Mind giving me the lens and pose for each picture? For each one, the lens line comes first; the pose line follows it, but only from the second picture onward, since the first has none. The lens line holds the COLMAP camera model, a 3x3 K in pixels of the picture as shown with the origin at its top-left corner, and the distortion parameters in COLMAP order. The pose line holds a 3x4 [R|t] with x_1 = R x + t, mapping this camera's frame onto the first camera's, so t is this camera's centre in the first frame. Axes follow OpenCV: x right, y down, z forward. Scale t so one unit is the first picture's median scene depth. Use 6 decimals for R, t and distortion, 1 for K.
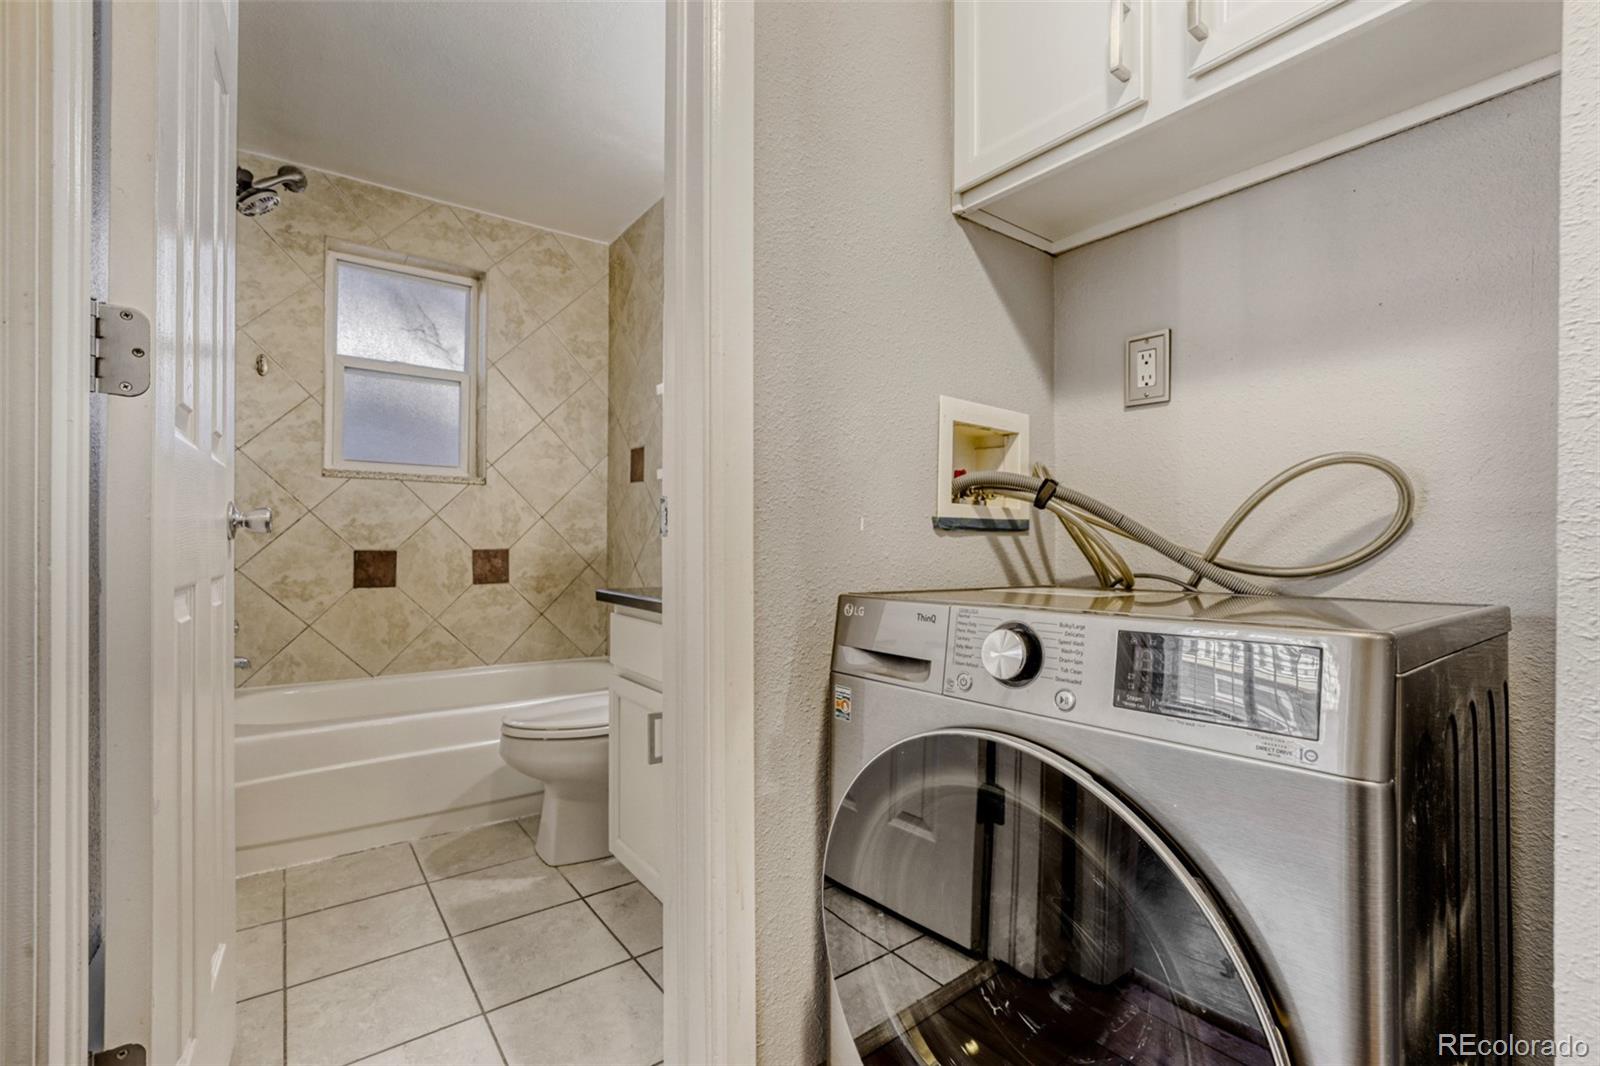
lens RADIAL K [[694.9, 0, 796.7], [0, 694.9, 541.2], [0, 0, 1]] dist [-0.018768, 0.005482]
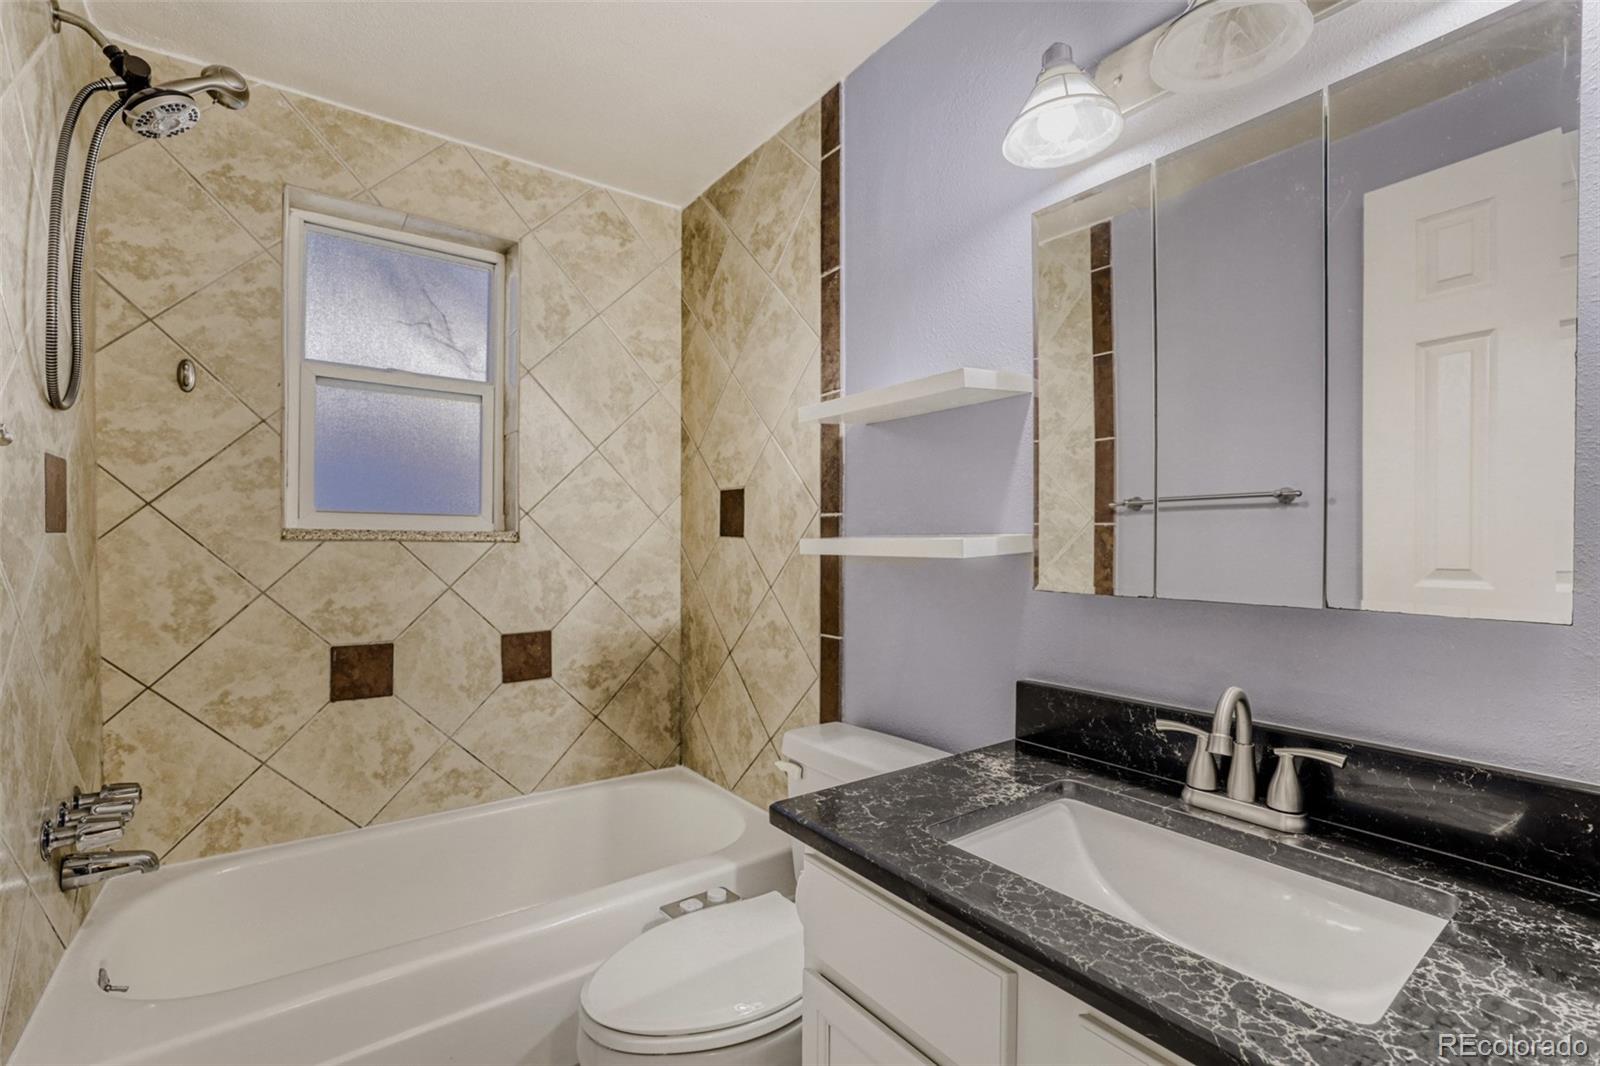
lens RADIAL K [[694.9, 0, 808.5], [0, 694.9, 543.2], [0, 0, 1]] dist [-0.018768, 0.005482]
pose [[0.999906, -0.002367, 0.013500, -0.166506], [0.002289, 0.999980, 0.005838, -0.086094], [-0.013513, -0.005806, 0.999892, 0.292639]]
